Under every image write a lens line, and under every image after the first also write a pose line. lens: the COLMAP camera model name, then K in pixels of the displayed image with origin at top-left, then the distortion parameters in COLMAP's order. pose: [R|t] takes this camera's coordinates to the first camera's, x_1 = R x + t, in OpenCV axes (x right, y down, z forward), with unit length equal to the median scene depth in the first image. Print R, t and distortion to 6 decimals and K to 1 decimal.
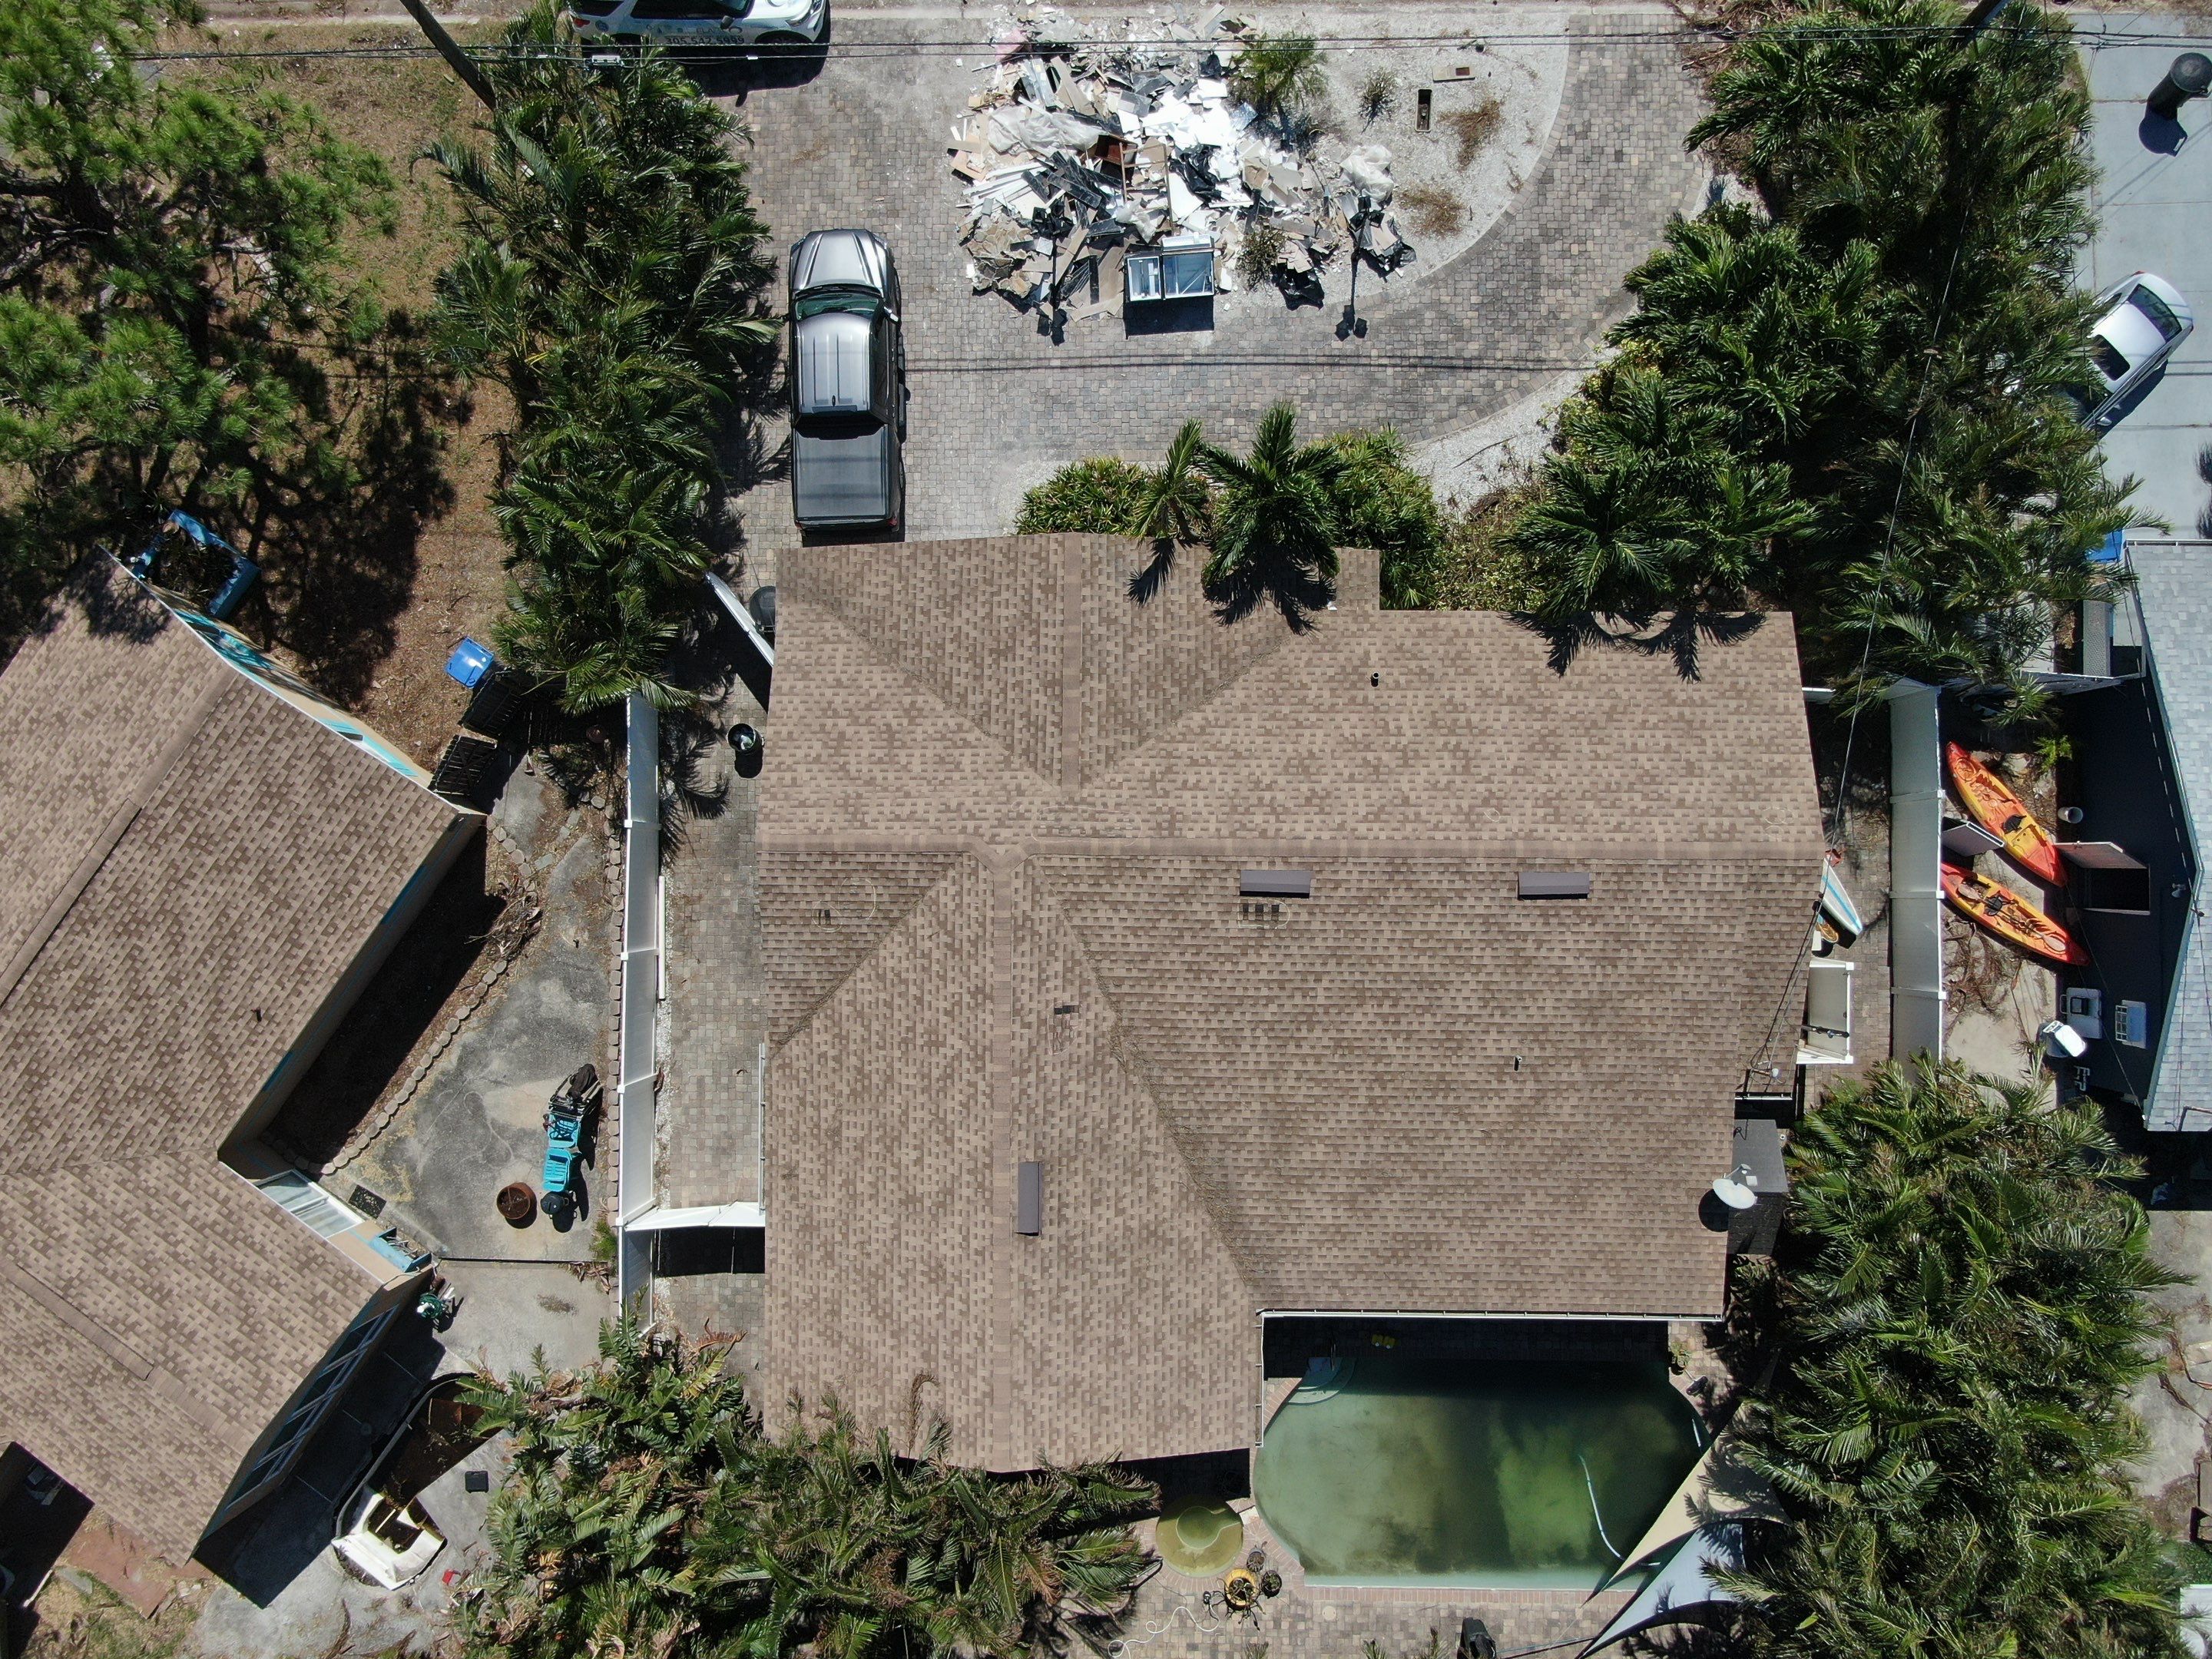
lens RADIAL K [[1587.1, 0, 1106.6], [0, 1587.1, 825.3], [0, 0, 1]] dist [-0.030187, 0.018009]
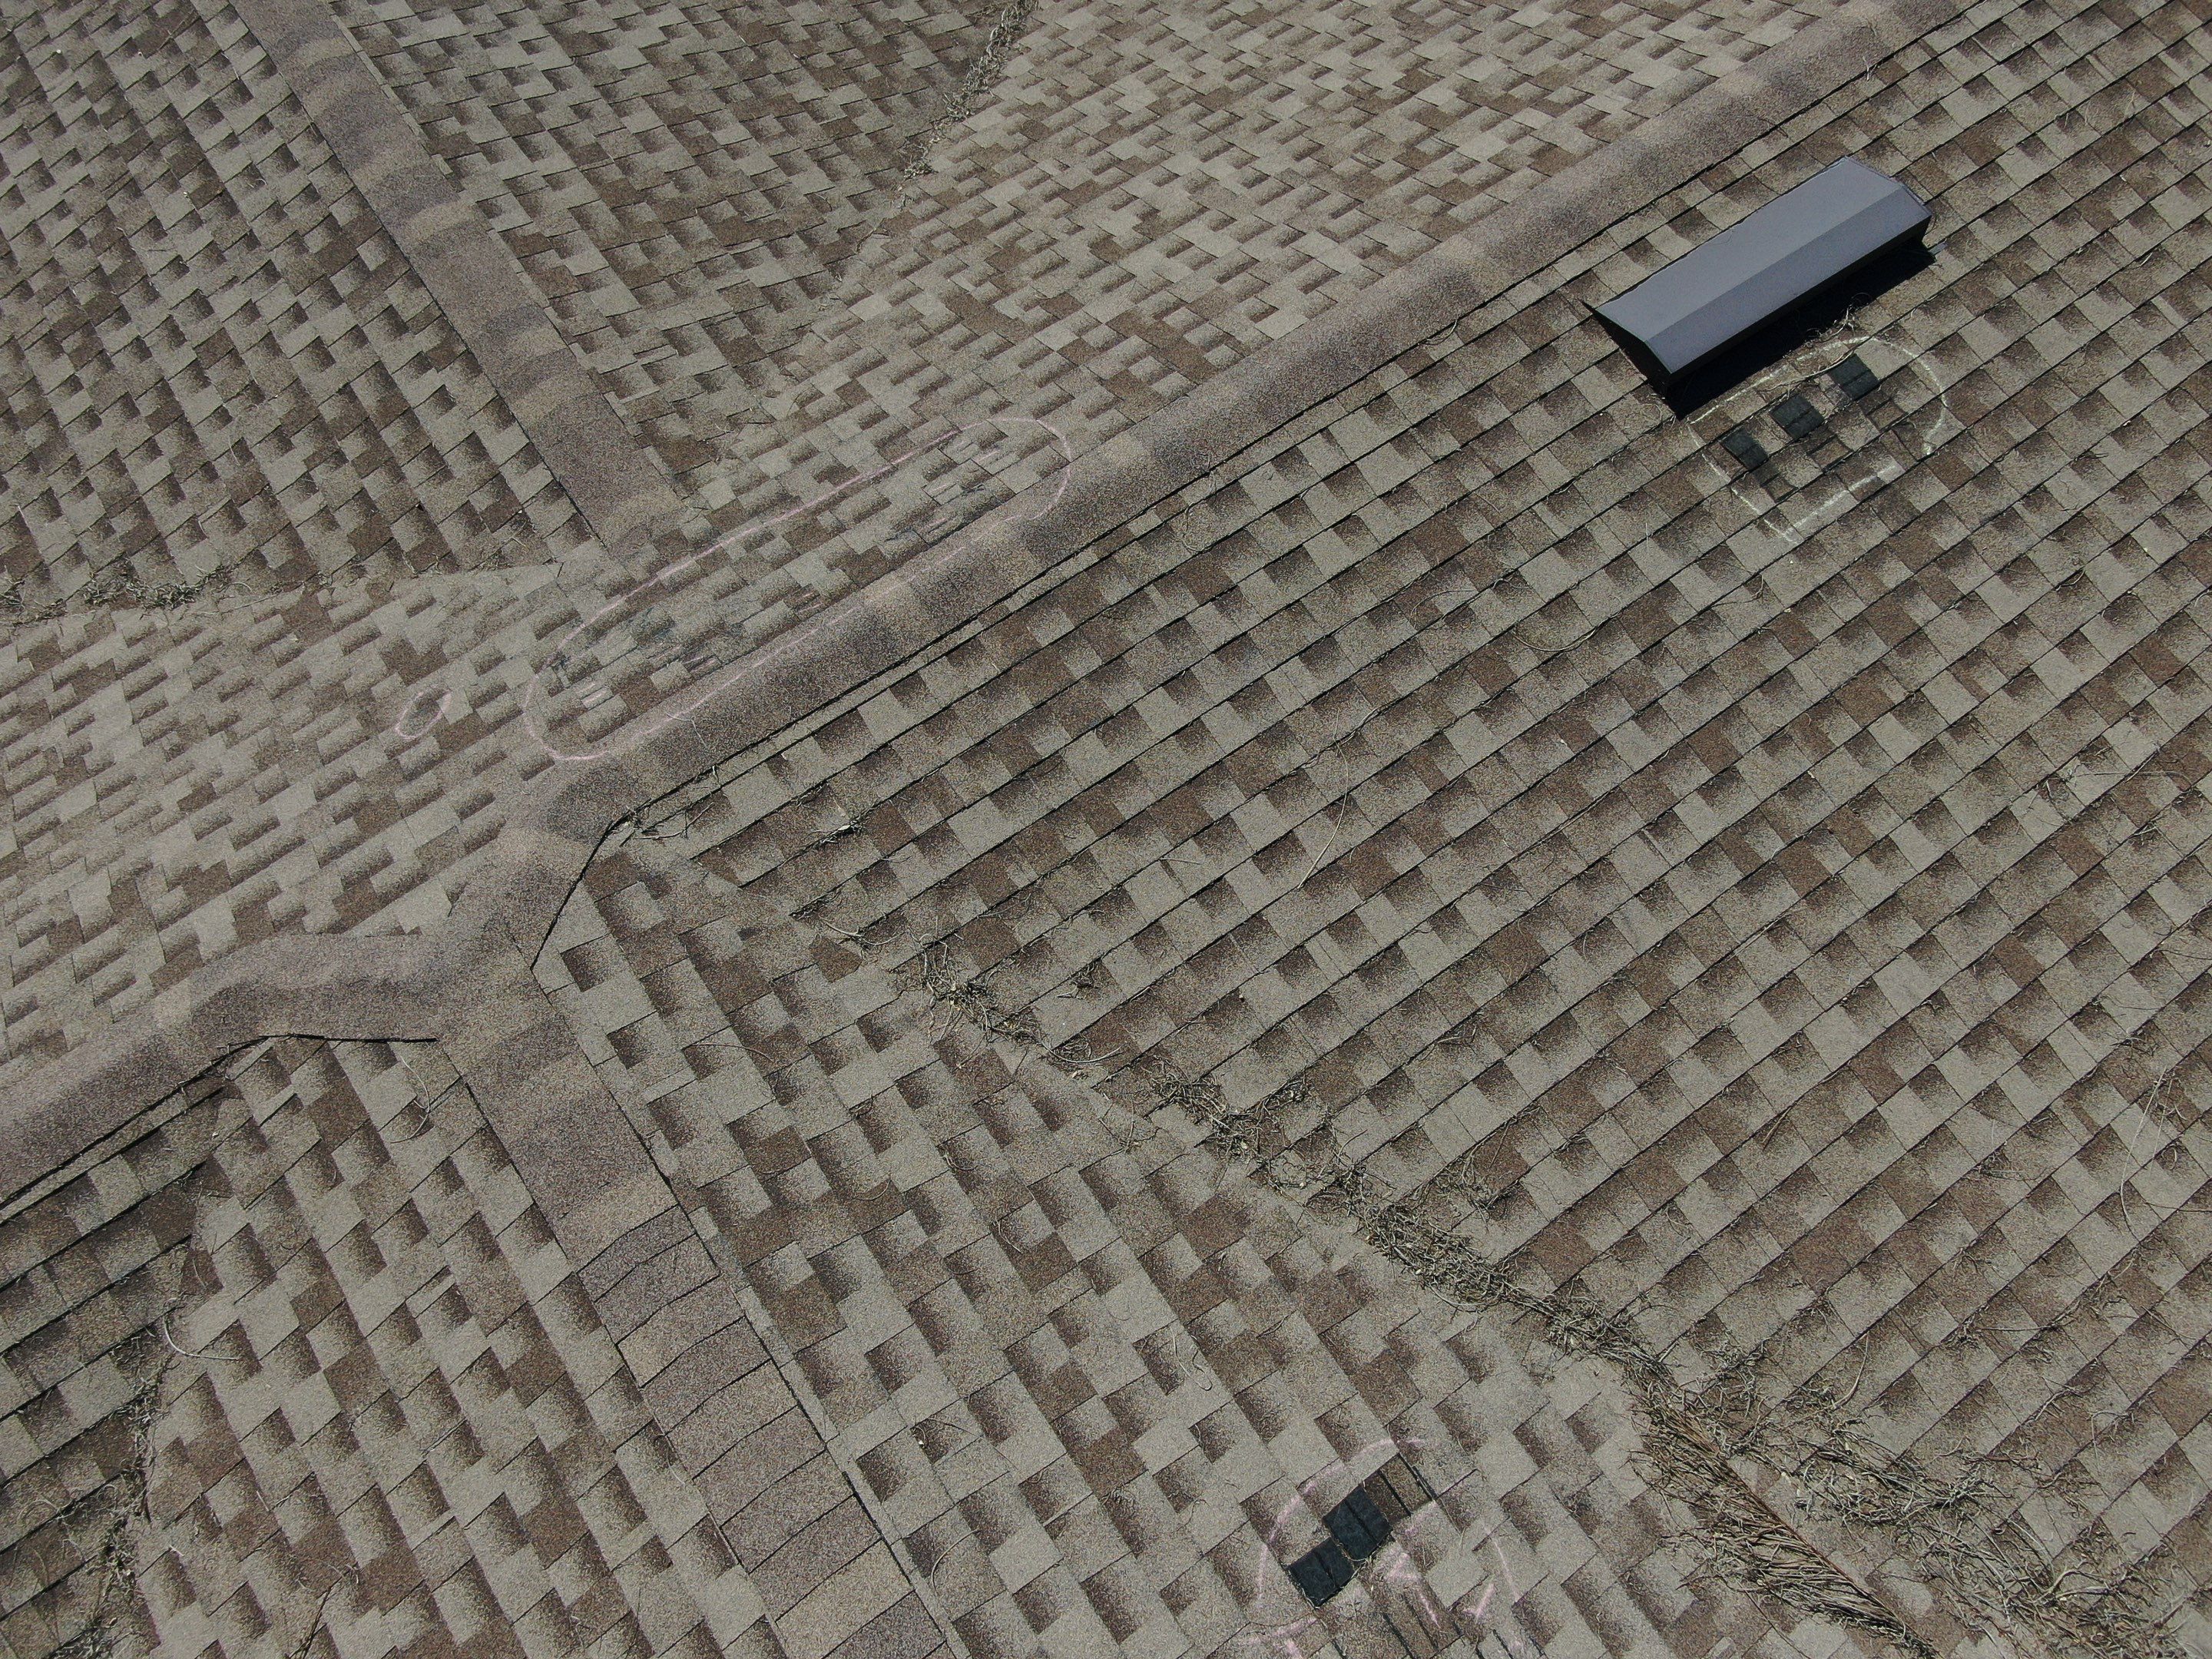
lens RADIAL K [[1587.1, 0, 1109.6], [0, 1587.1, 836.4], [0, 0, 1]] dist [-0.030187, 0.018009]
pose [[0.808831, -0.530385, 0.253938, -0.044320], [0.587818, 0.741158, -0.324276, 0.097471], [-0.016218, 0.411554, 0.911241, 0.800467]]
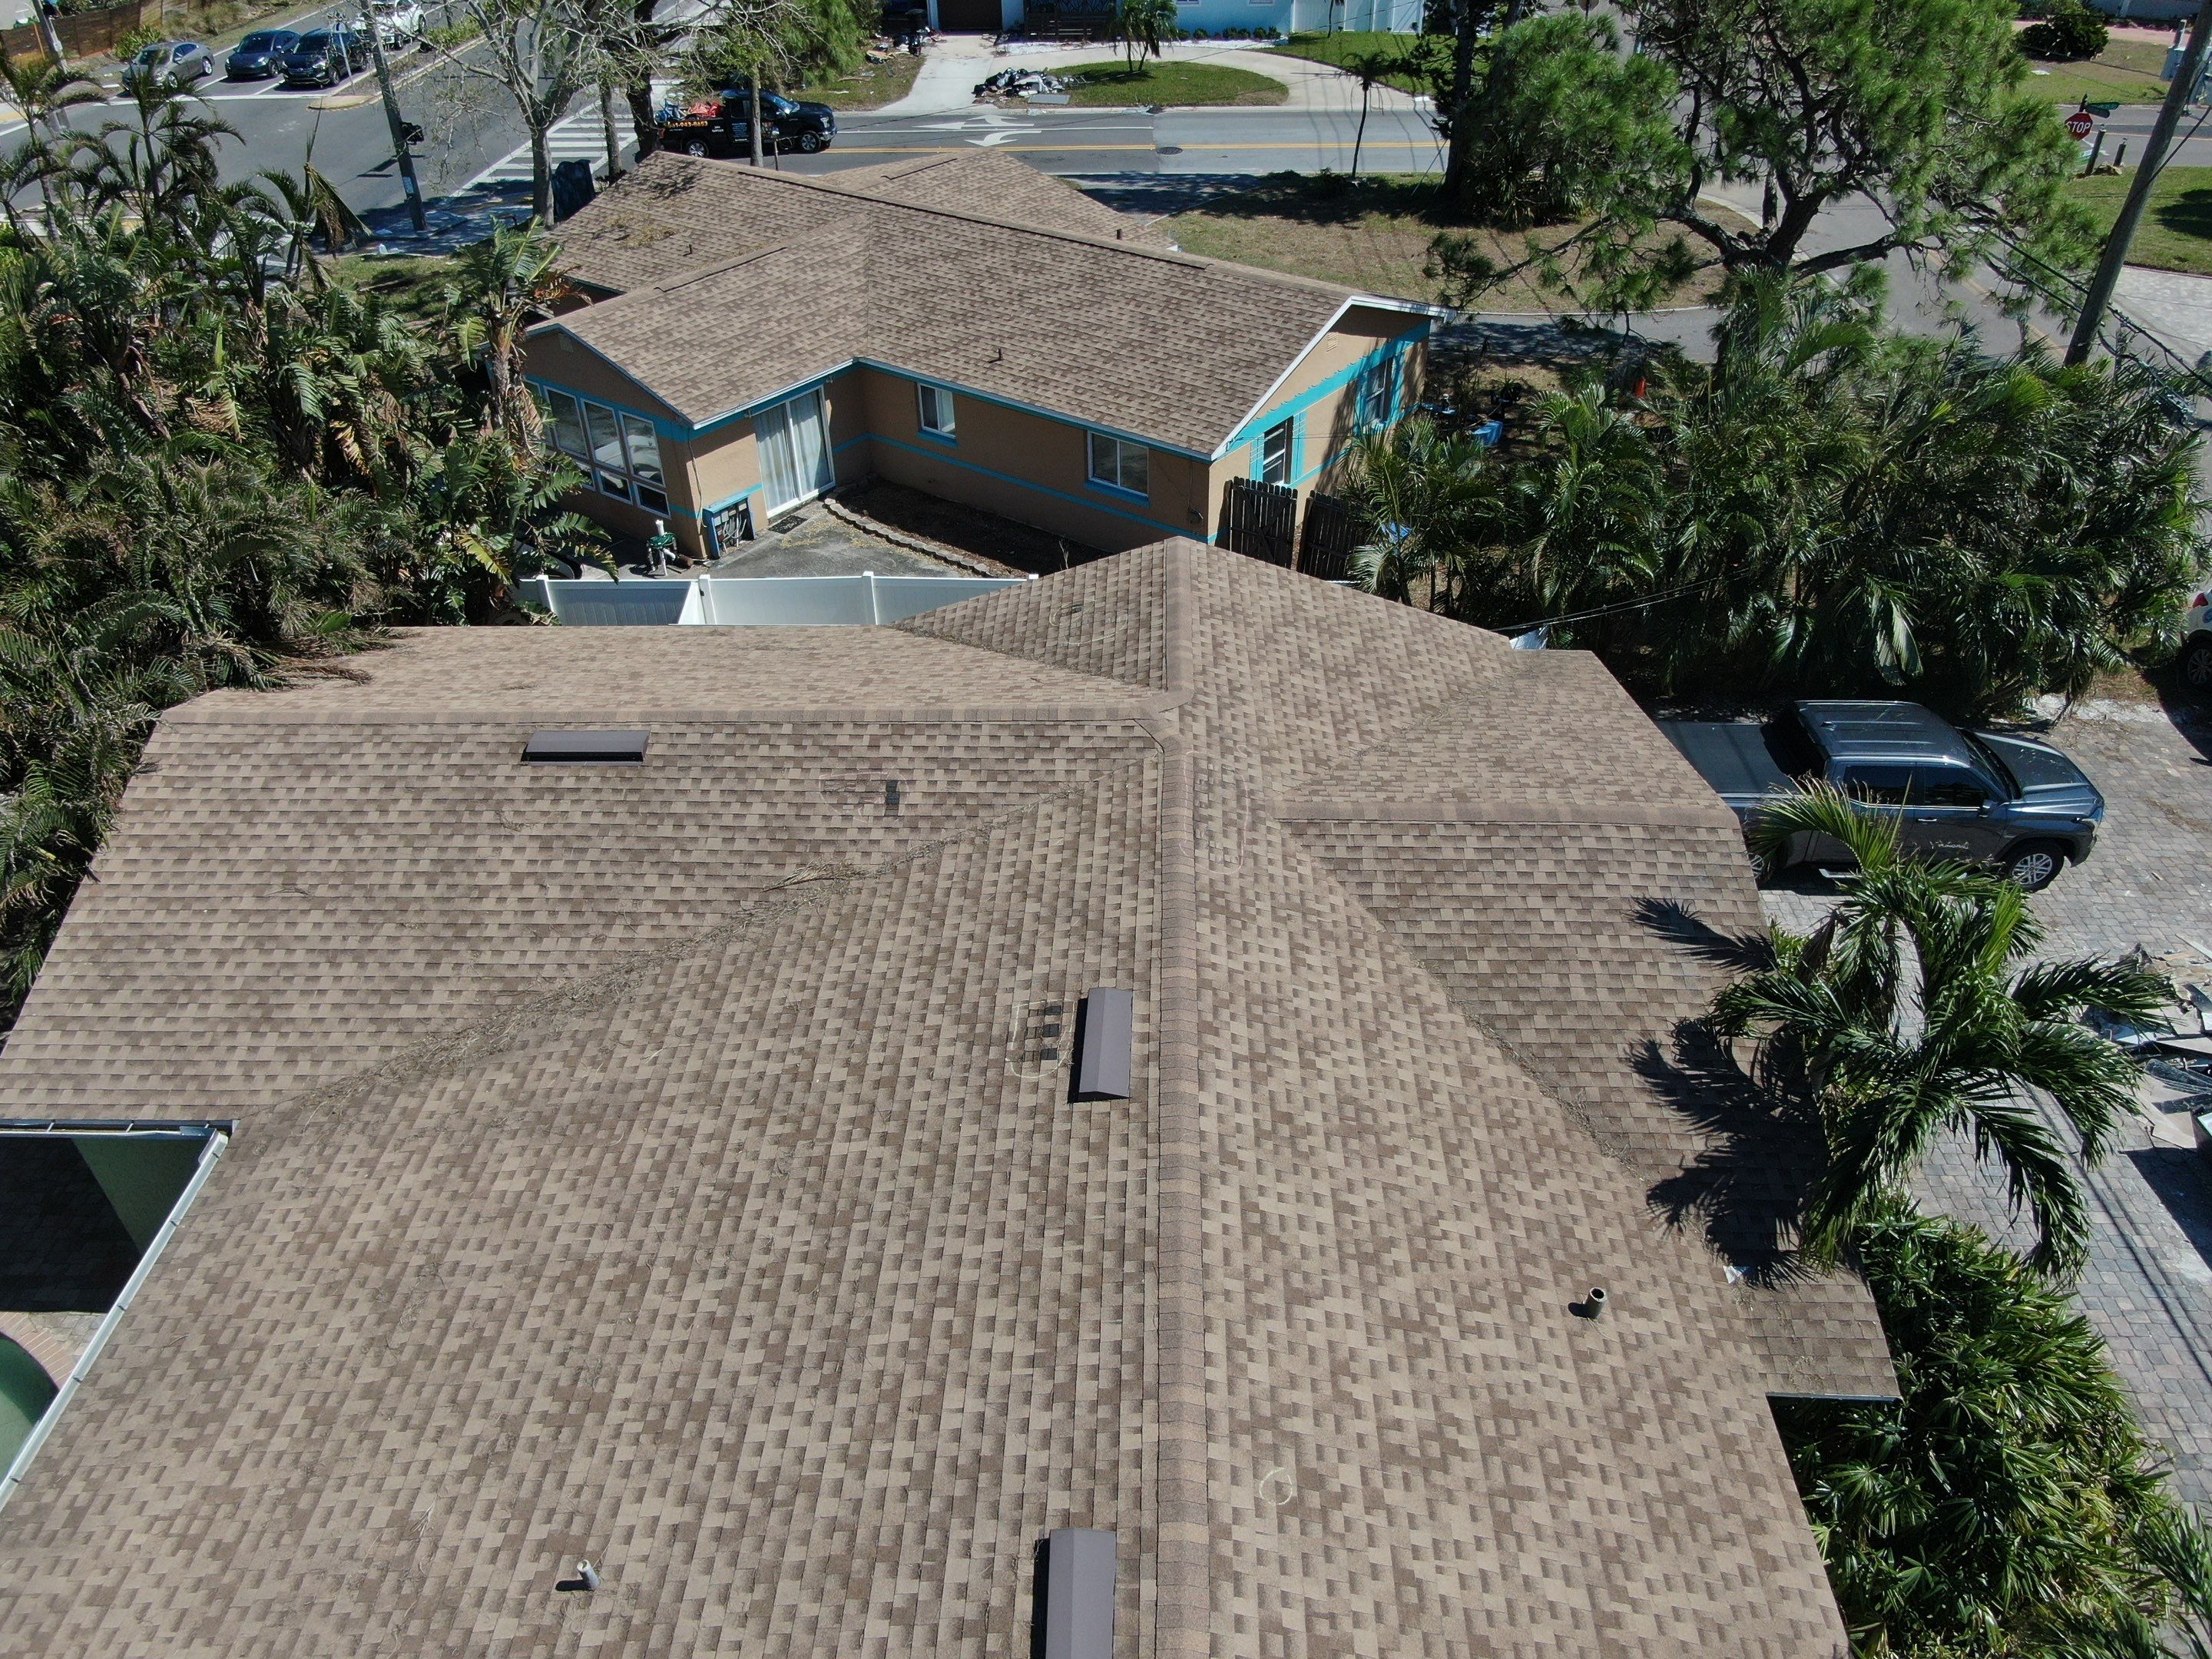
lens RADIAL K [[1587.1, 0, 1111.2], [0, 1587.1, 825.6], [0, 0, 1]] dist [-0.030187, 0.018009]
pose [[-0.022105, 0.619728, -0.784505, 0.406610], [-0.998969, 0.017425, 0.041913, 0.012581], [0.039645, 0.784623, 0.618704, 0.621890]]
